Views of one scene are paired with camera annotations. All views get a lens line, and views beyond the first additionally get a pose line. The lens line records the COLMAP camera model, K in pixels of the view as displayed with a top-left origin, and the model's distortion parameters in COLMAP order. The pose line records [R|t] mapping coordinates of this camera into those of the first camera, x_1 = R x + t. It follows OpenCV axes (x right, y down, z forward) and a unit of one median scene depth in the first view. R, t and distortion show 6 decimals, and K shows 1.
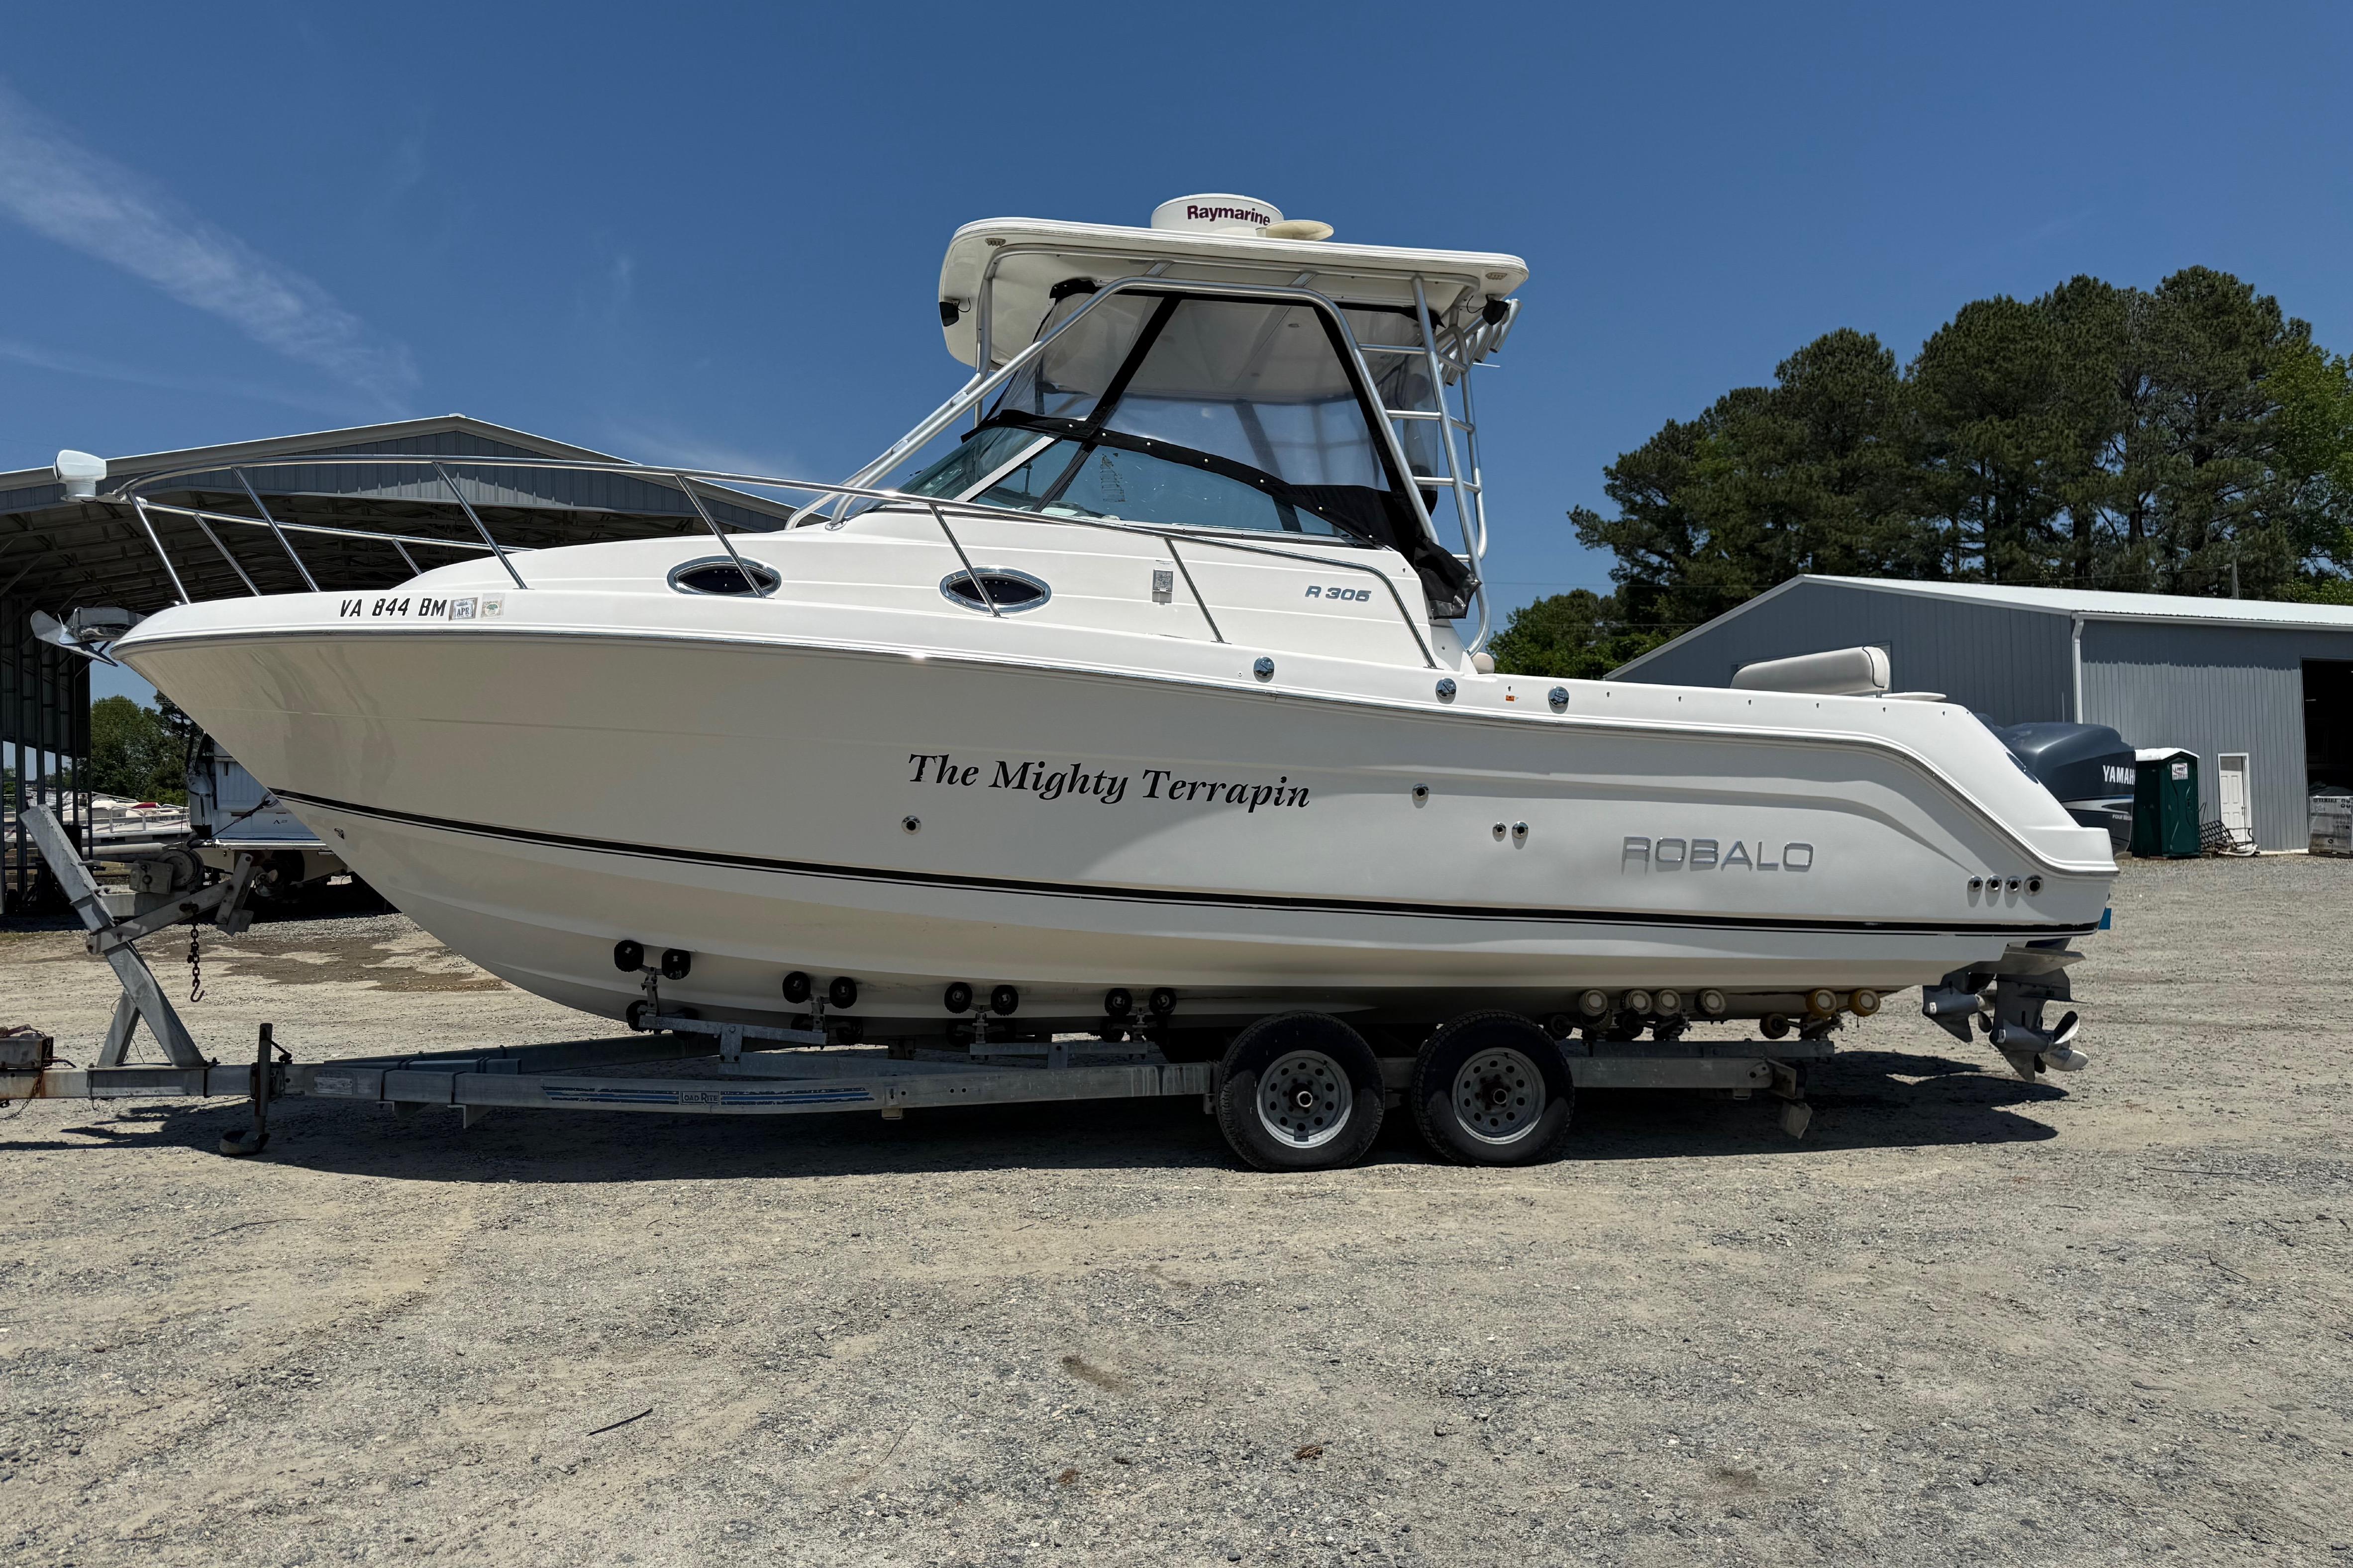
lens RADIAL K [[1660.9, 0, 1172.6], [0, 1660.9, 789.6], [0, 0, 1]] dist [0.056713, -0.076130]
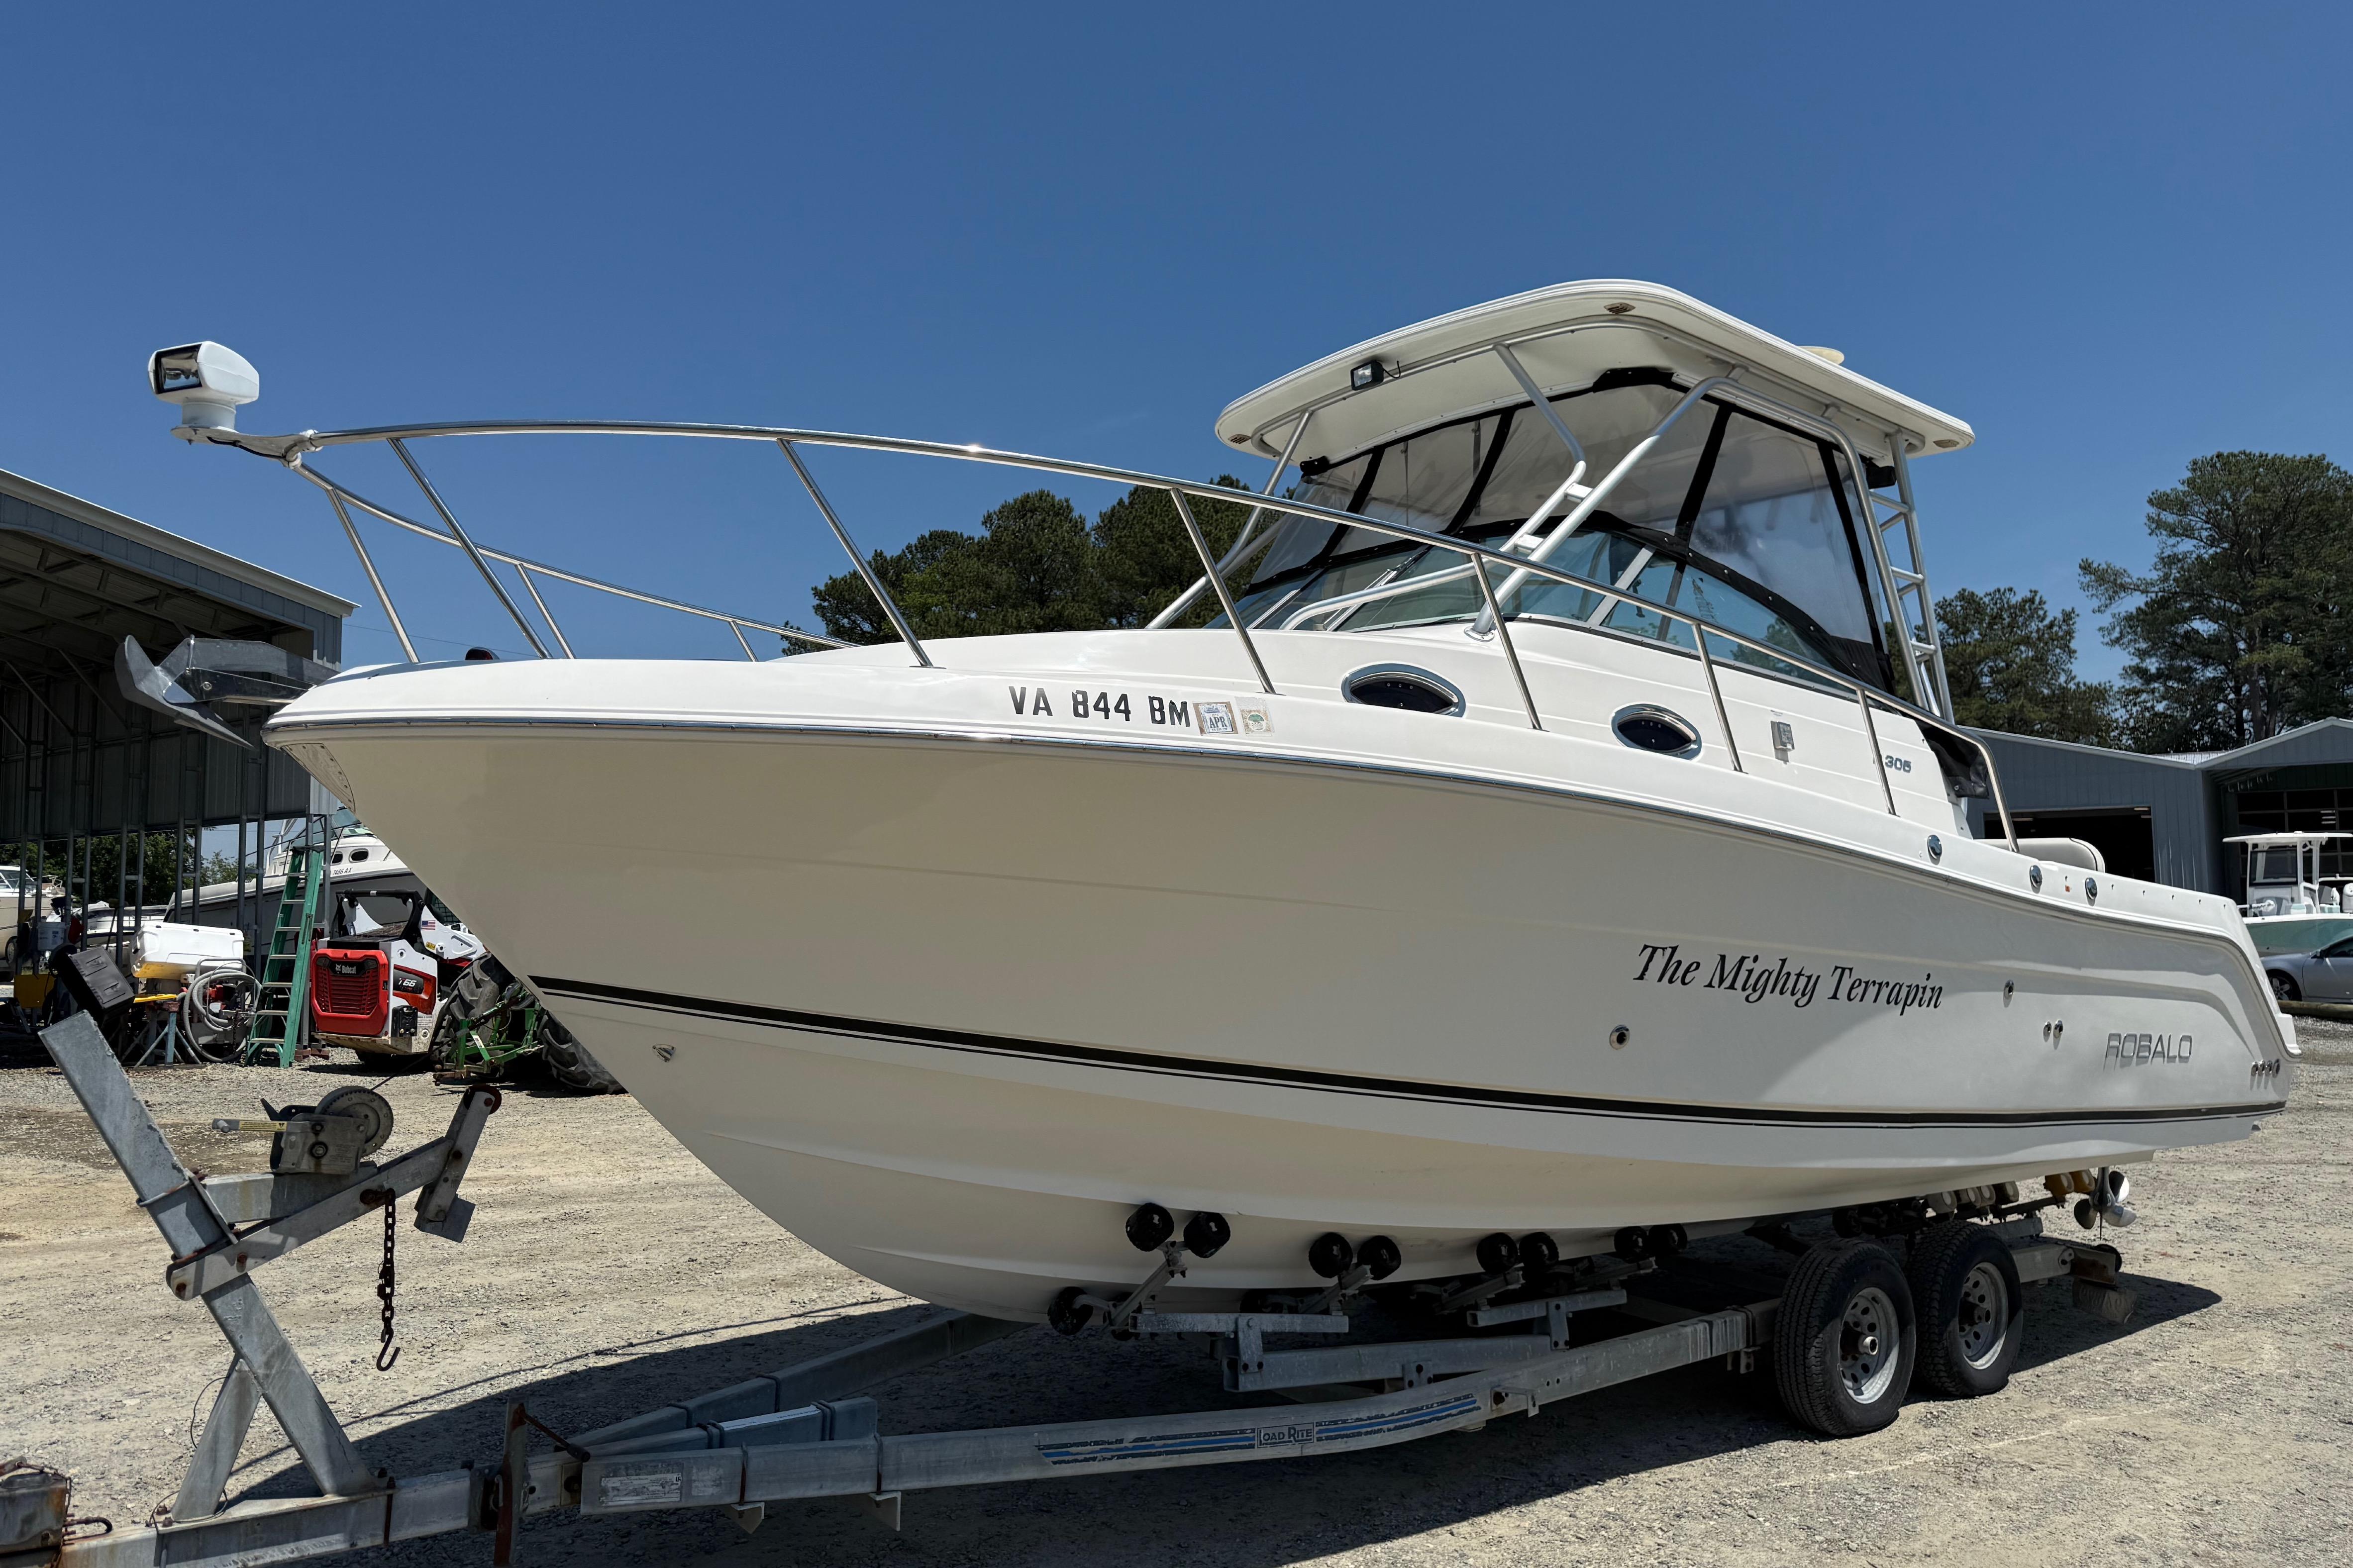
lens RADIAL K [[1660.9, 0, 1163.5], [0, 1660.9, 796.7], [0, 0, 1]] dist [0.056713, -0.076130]
pose [[0.868838, 0.051679, 0.492392, -0.684351], [-0.019990, 0.997388, -0.069409, -0.029650], [-0.494692, 0.050463, 0.867602, 0.414303]]
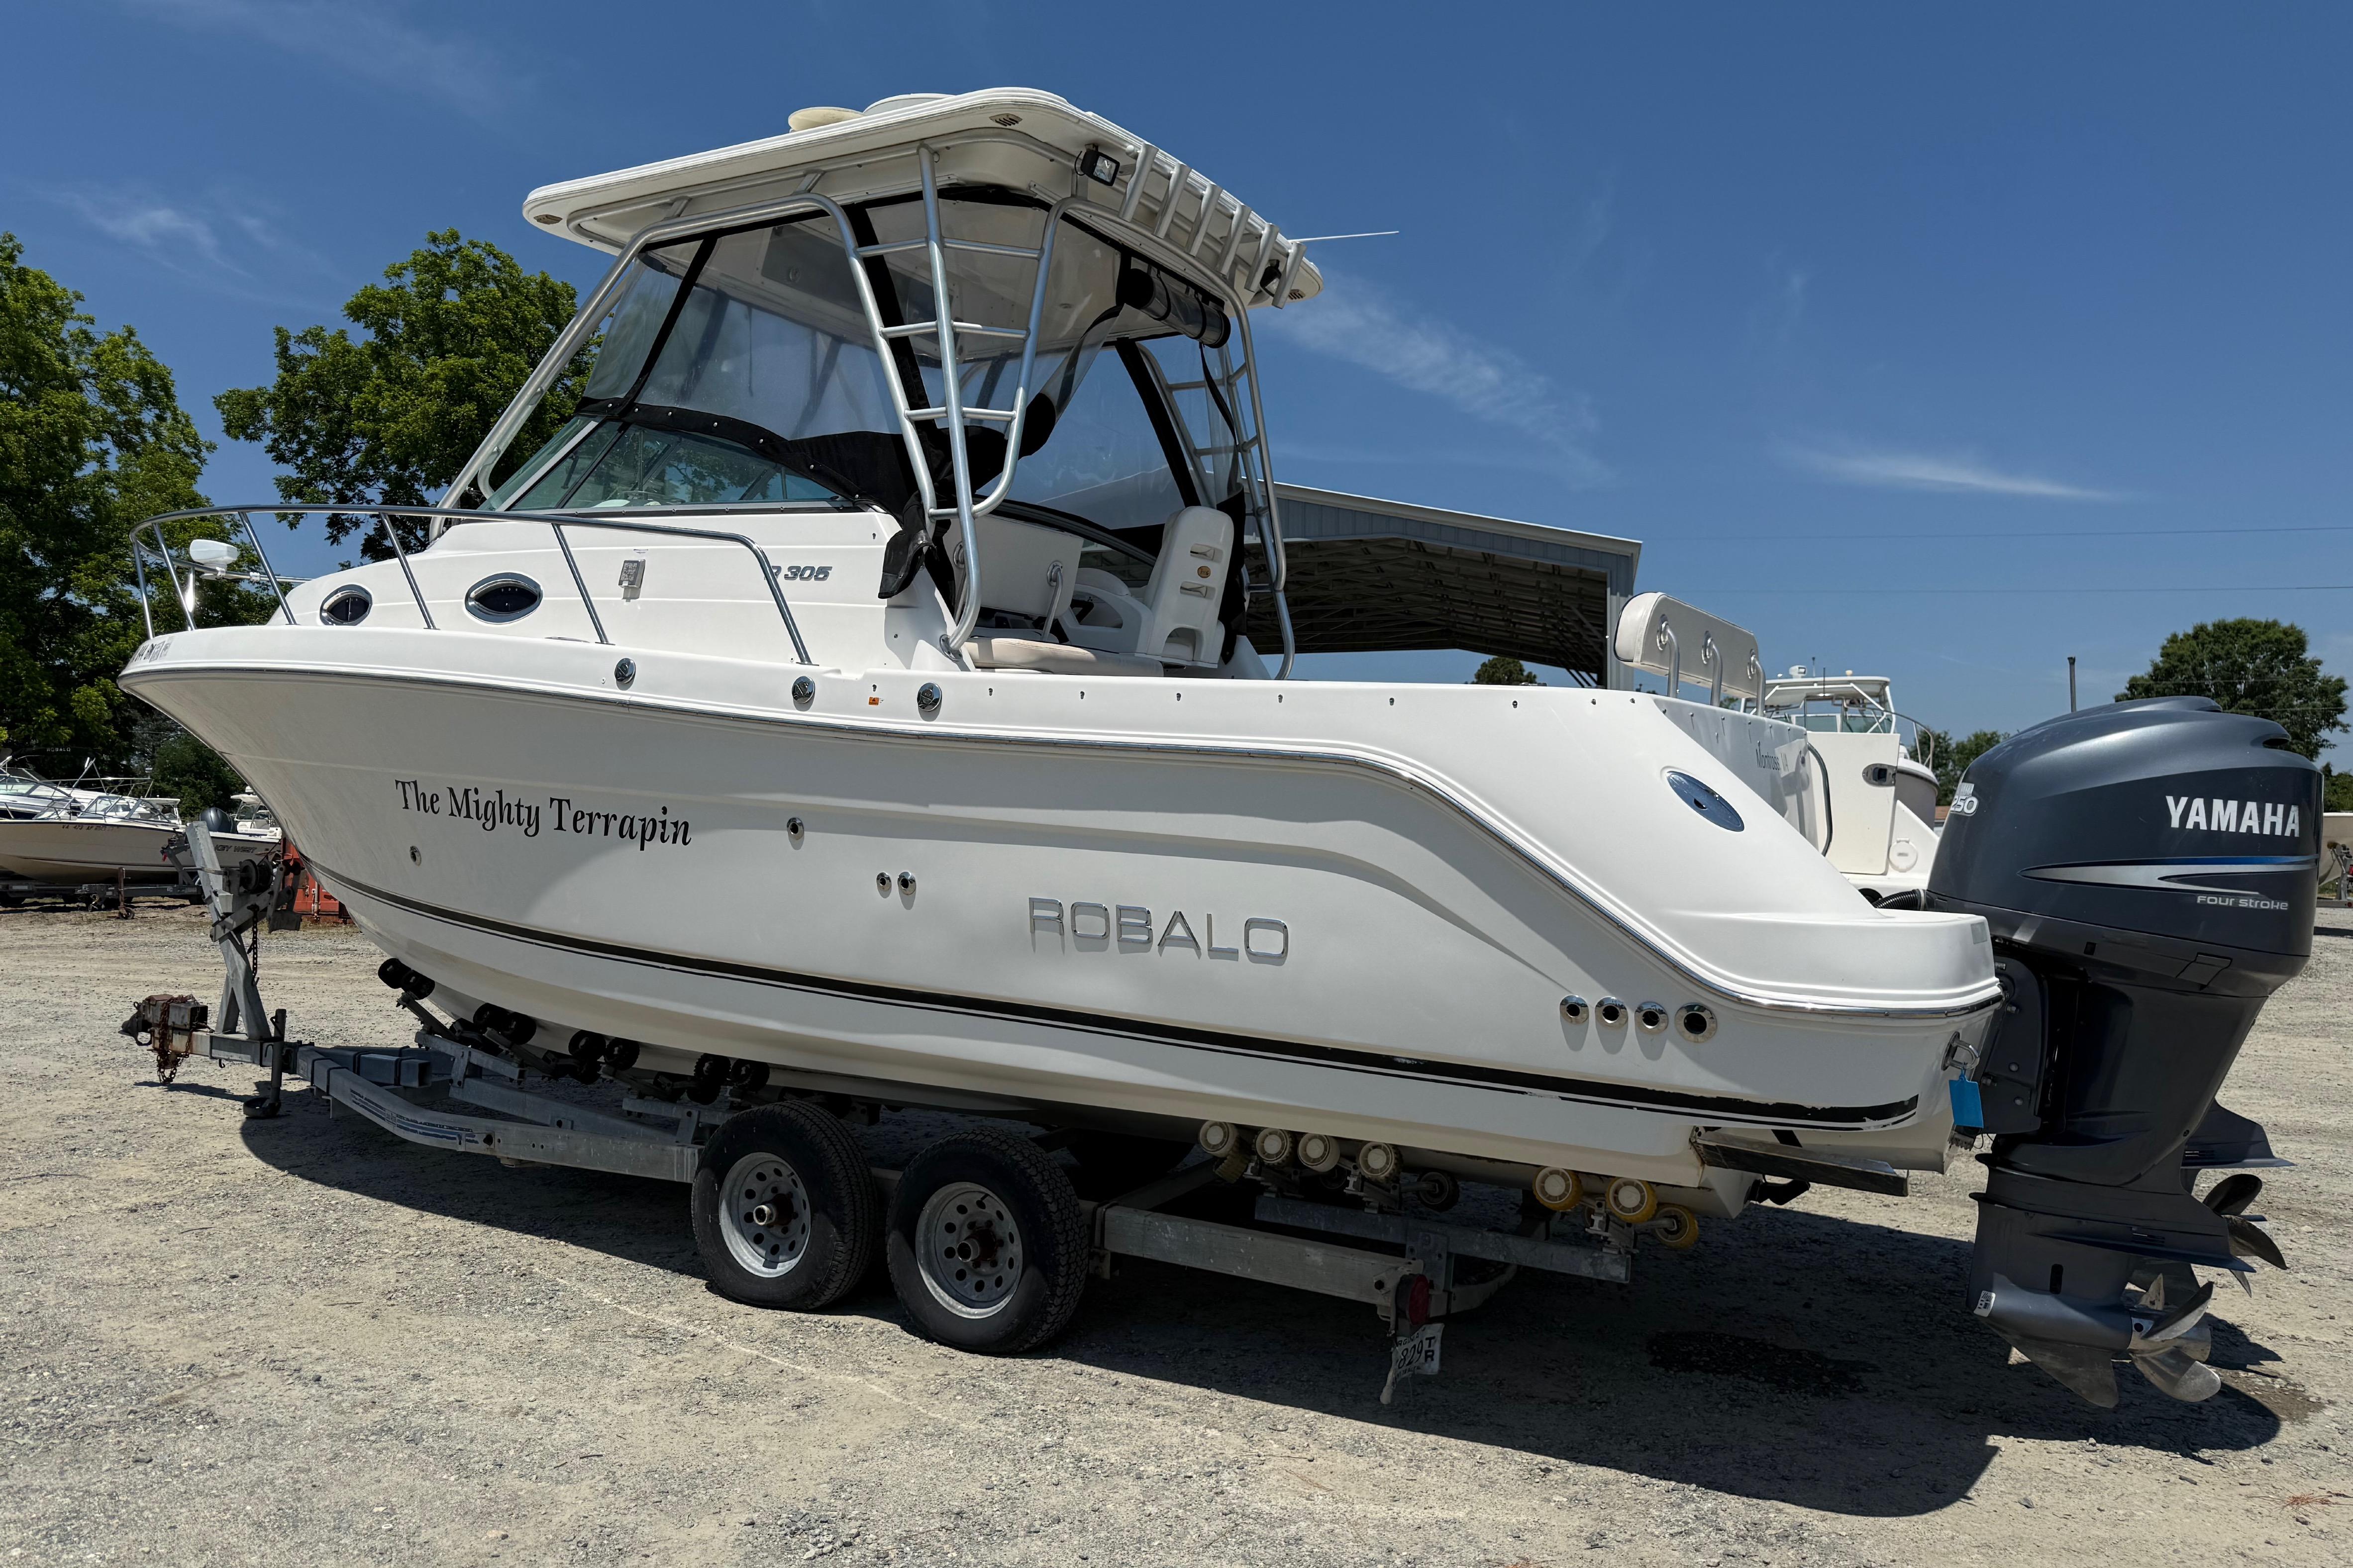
lens RADIAL K [[1660.9, 0, 1174.3], [0, 1660.9, 793.6], [0, 0, 1]] dist [0.056713, -0.076130]
pose [[0.786022, 0.001748, -0.618196, 0.726505], [-0.007834, 0.999944, -0.007134, -0.009669], [0.618149, 0.010451, 0.785991, 0.495219]]
